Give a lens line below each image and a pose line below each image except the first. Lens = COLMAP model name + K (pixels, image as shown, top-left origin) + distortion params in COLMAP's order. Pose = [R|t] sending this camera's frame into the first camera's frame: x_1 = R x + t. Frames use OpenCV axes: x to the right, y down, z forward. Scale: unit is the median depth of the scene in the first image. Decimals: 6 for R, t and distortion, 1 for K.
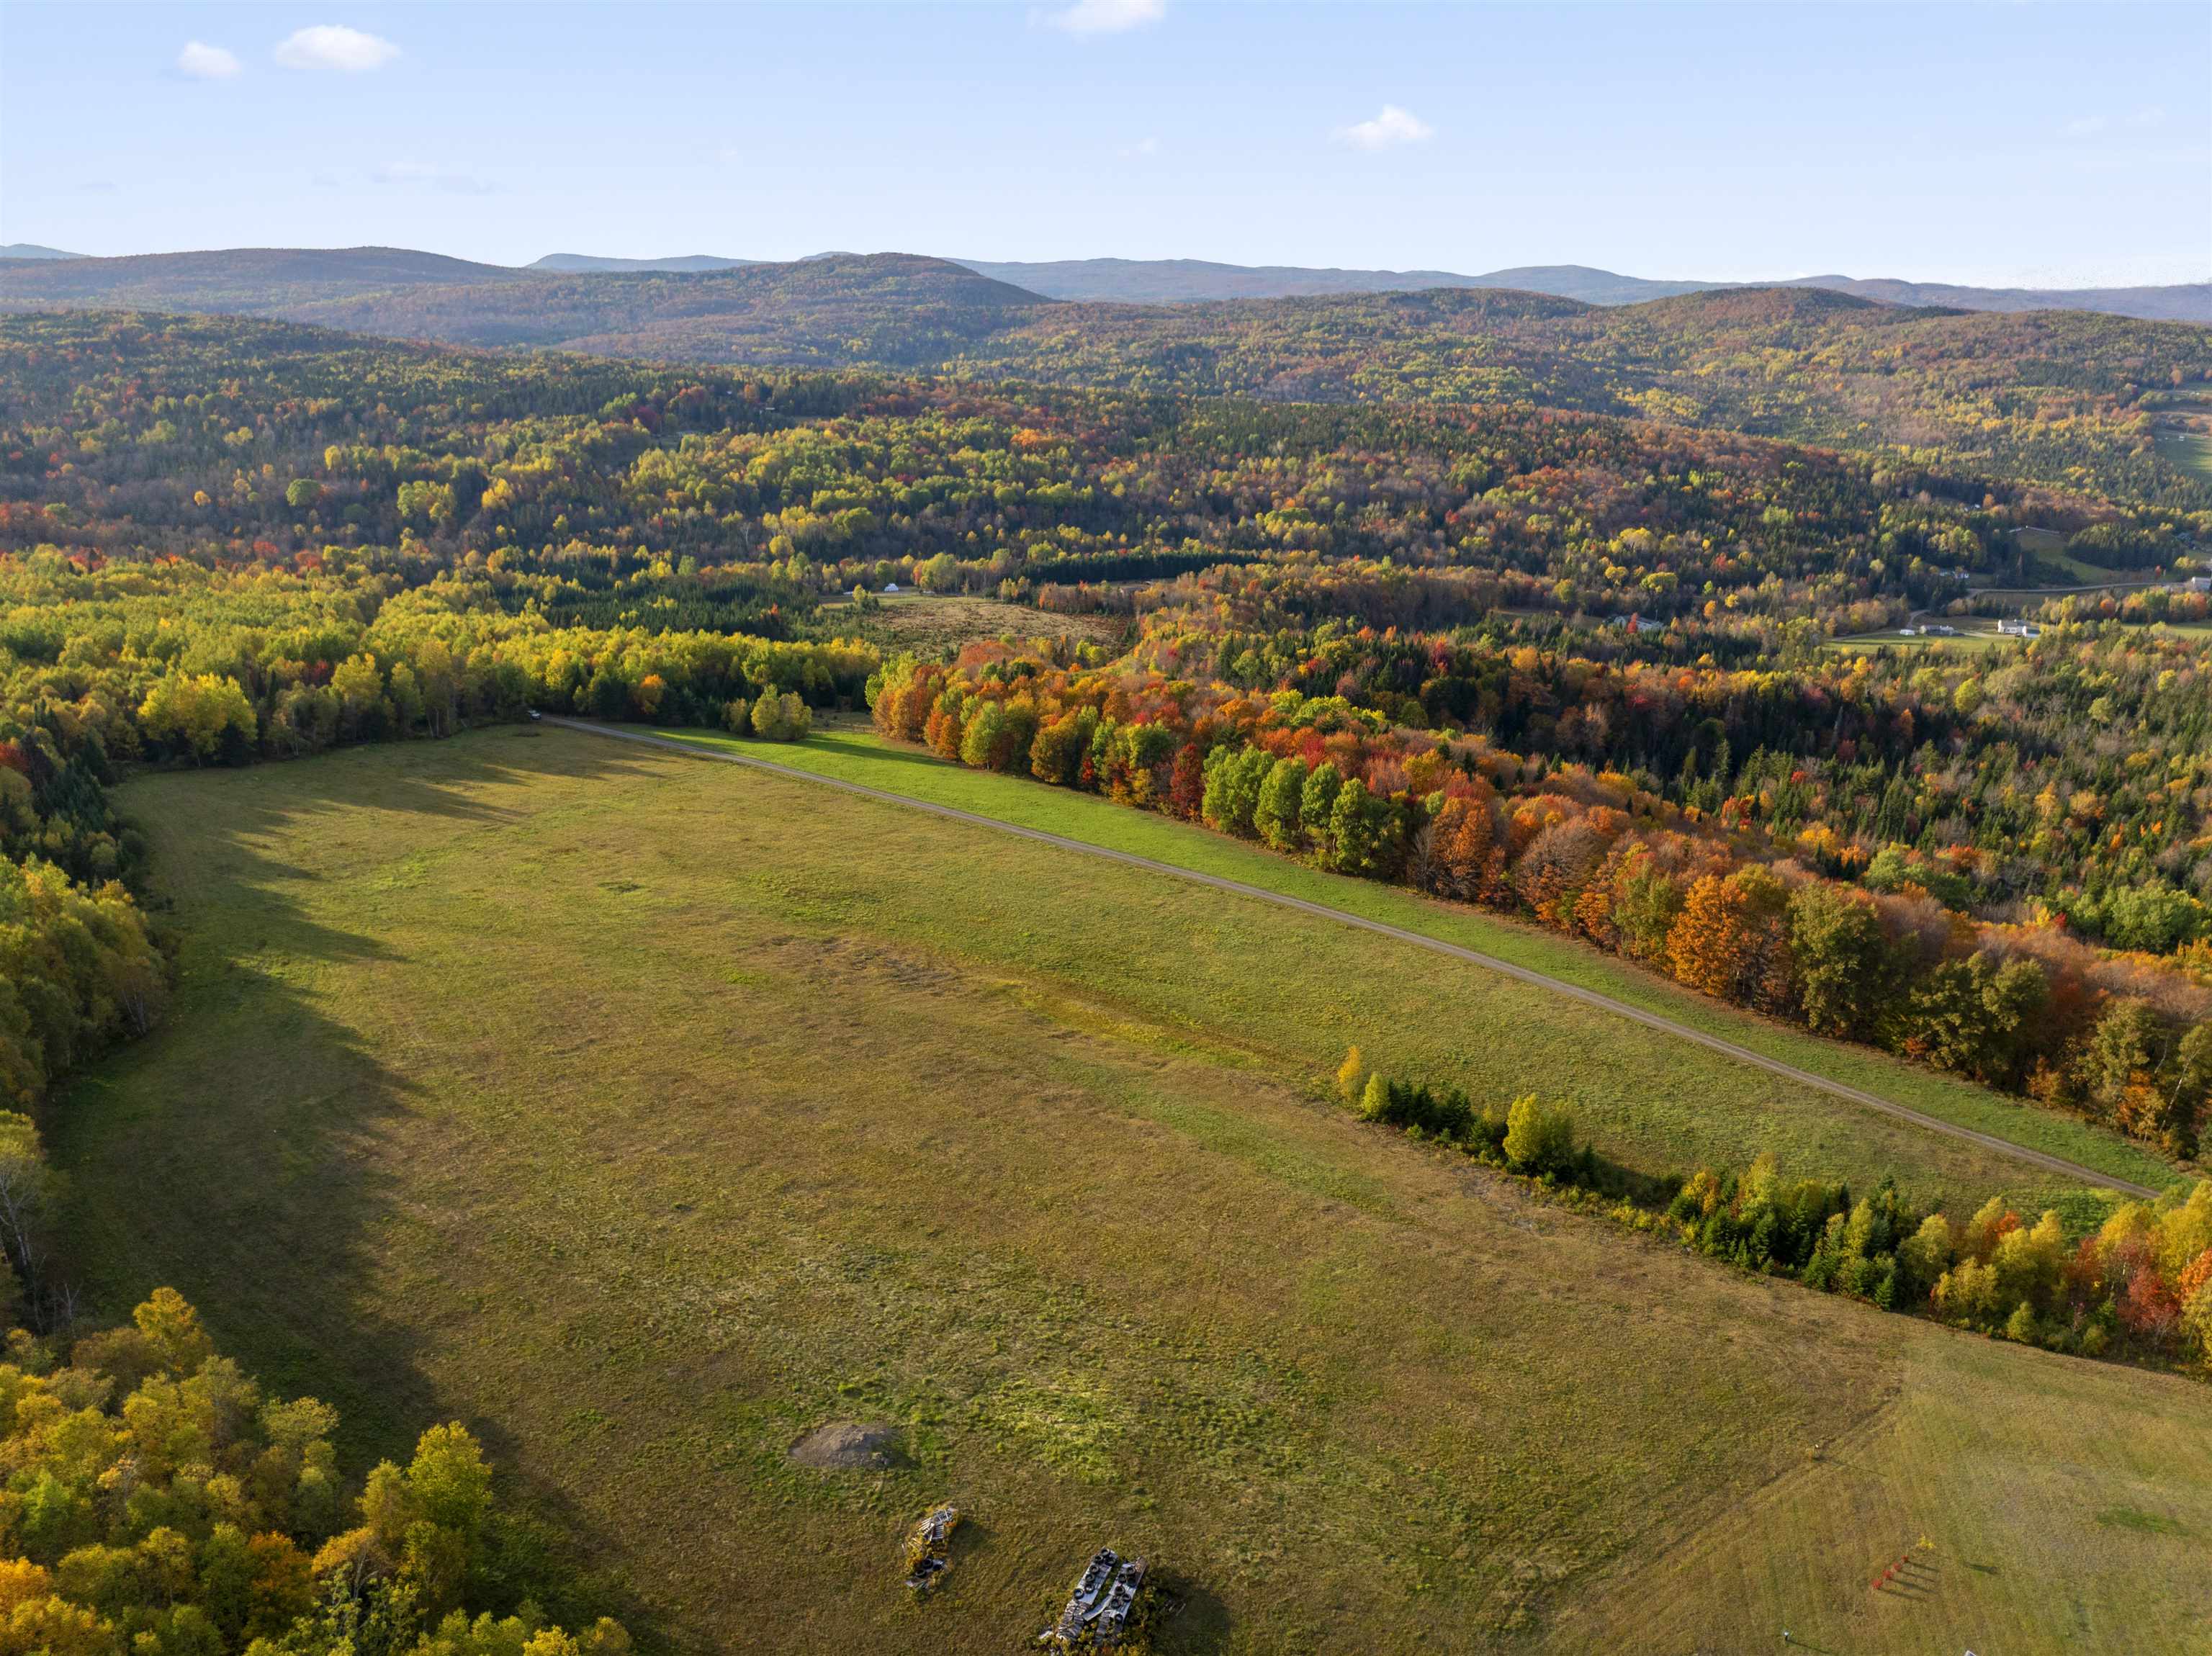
lens RADIAL K [[1559.4, 0, 1115.5], [0, 1559.4, 819.4], [0, 0, 1]] dist [-0.035972, -0.003260]
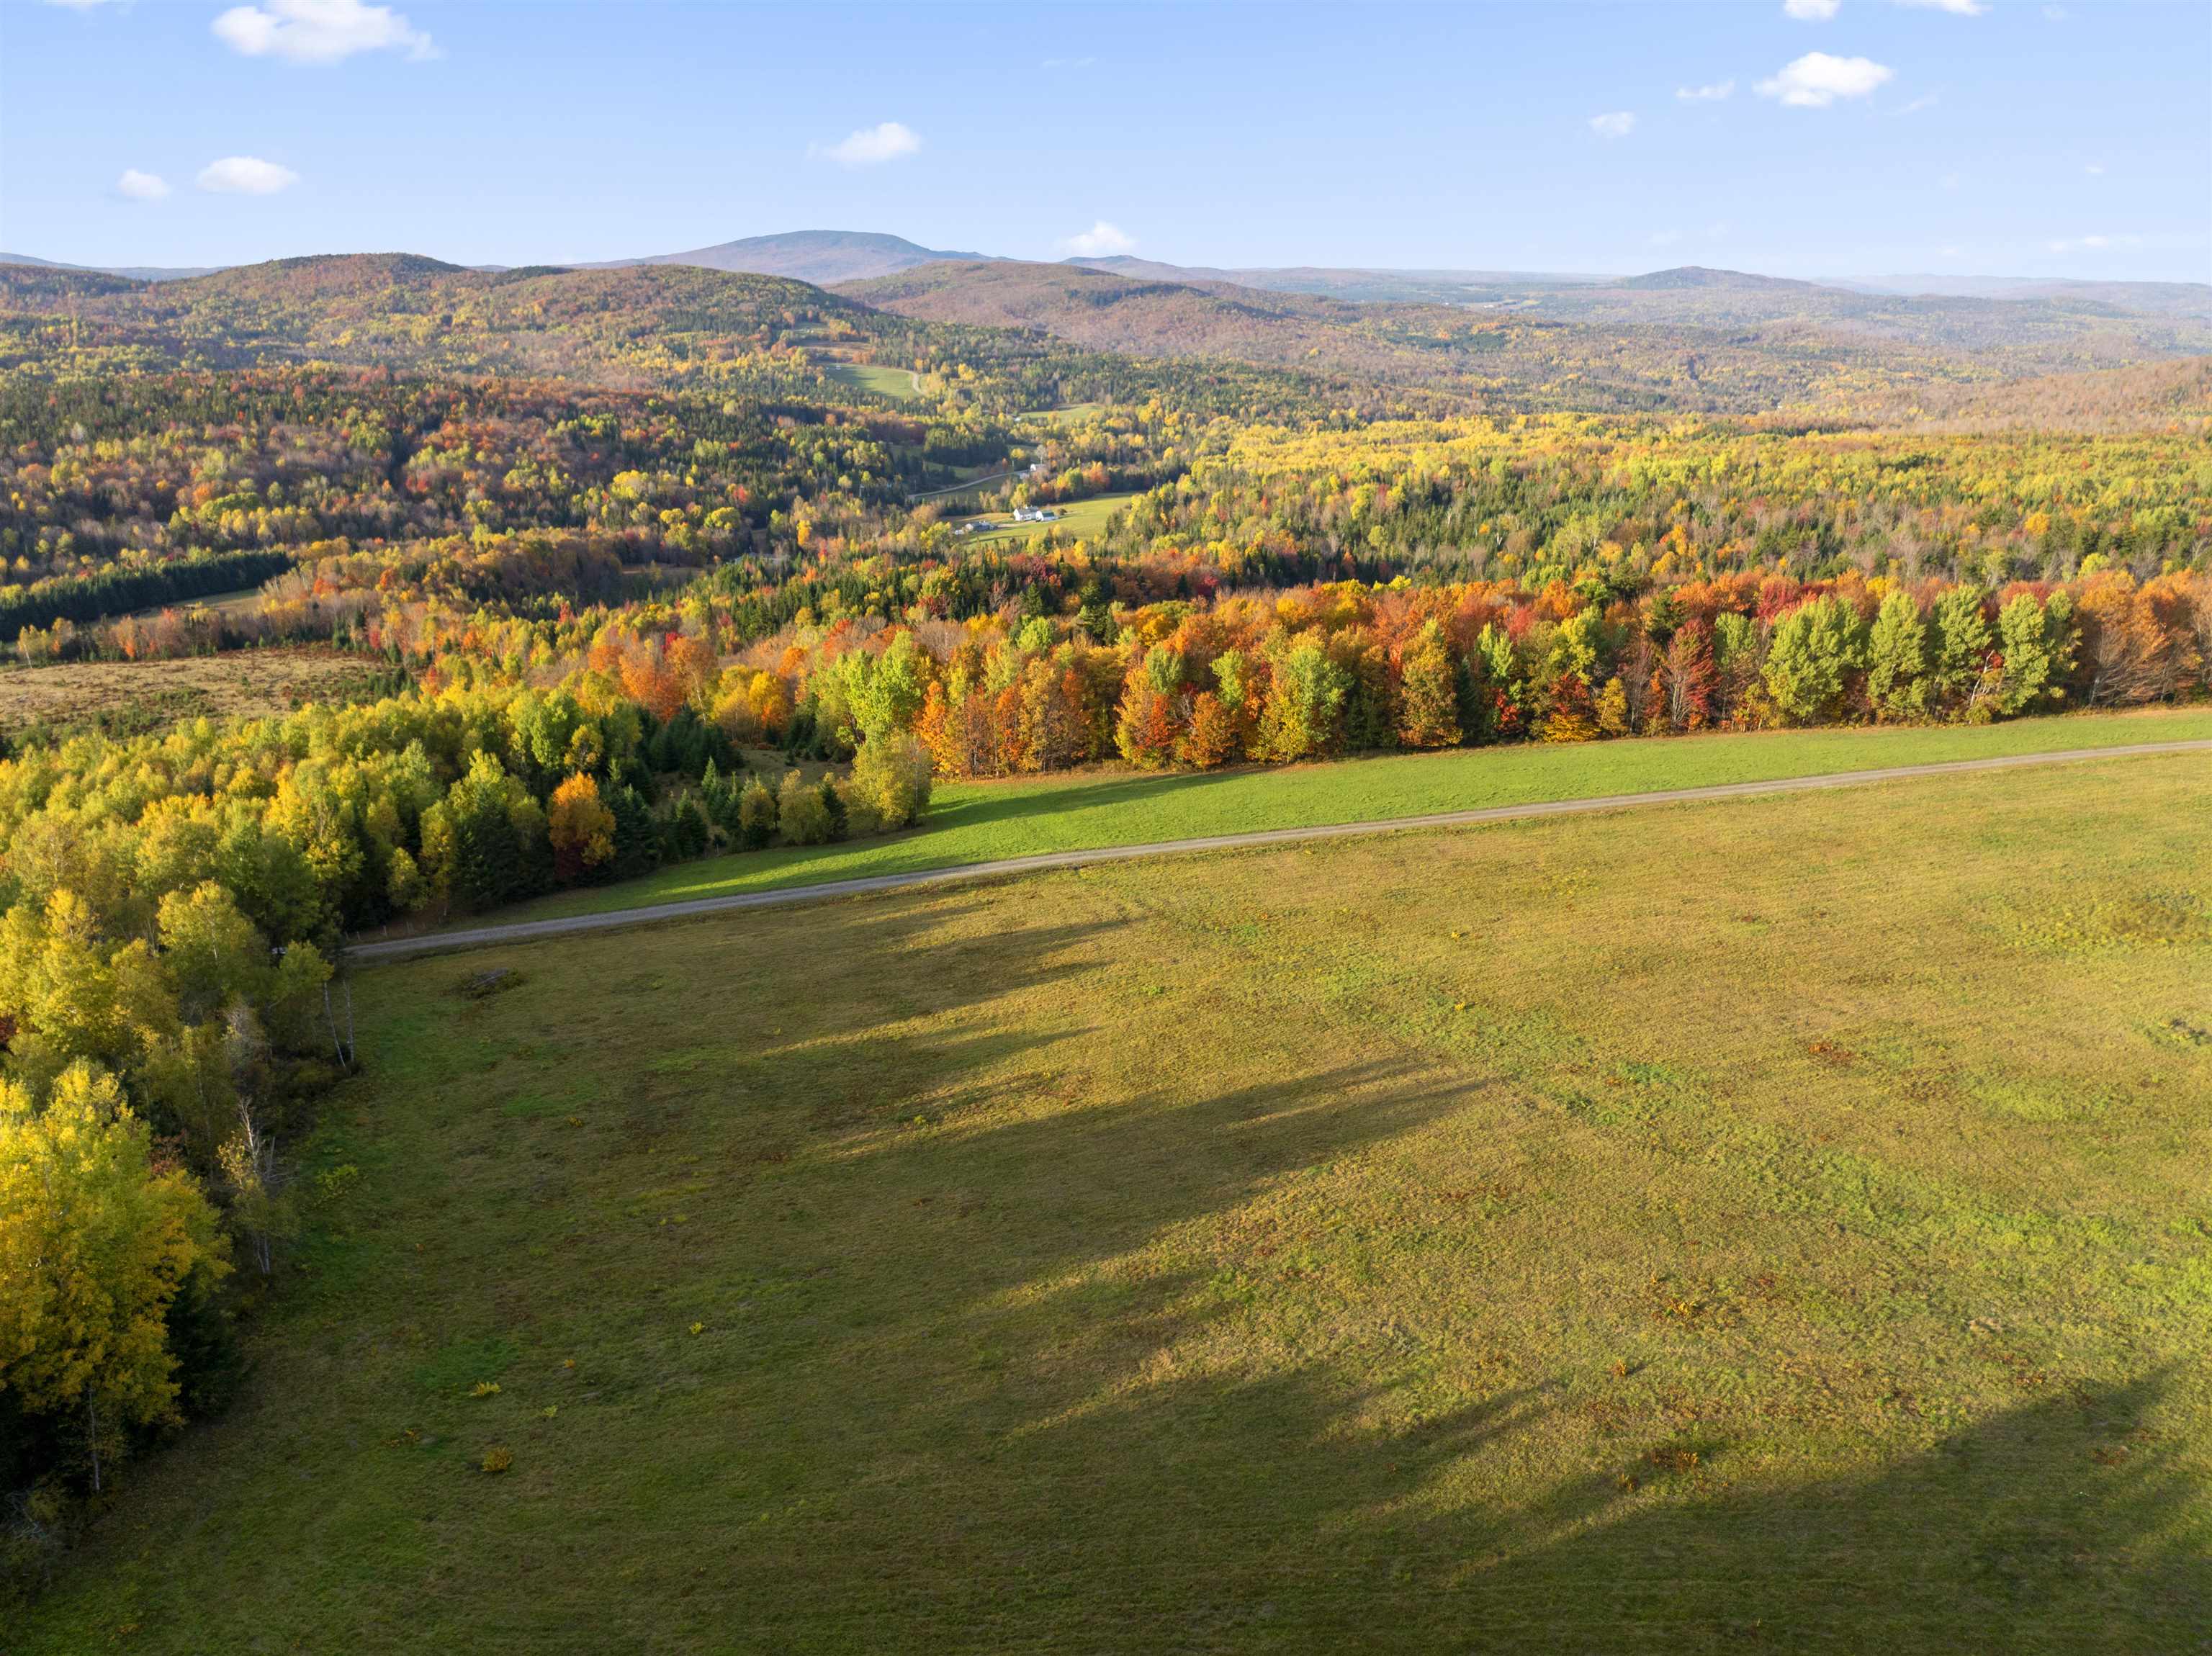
lens RADIAL K [[1554.0, 0, 1115.0], [0, 1554.0, 830.2], [0, 0, 1]] dist [-0.028341, -0.022200]
pose [[0.625724, -0.269777, 0.731908, -0.199182], [0.258681, 0.956959, 0.131577, -0.036097], [-0.735903, 0.107000, 0.668579, 0.228403]]
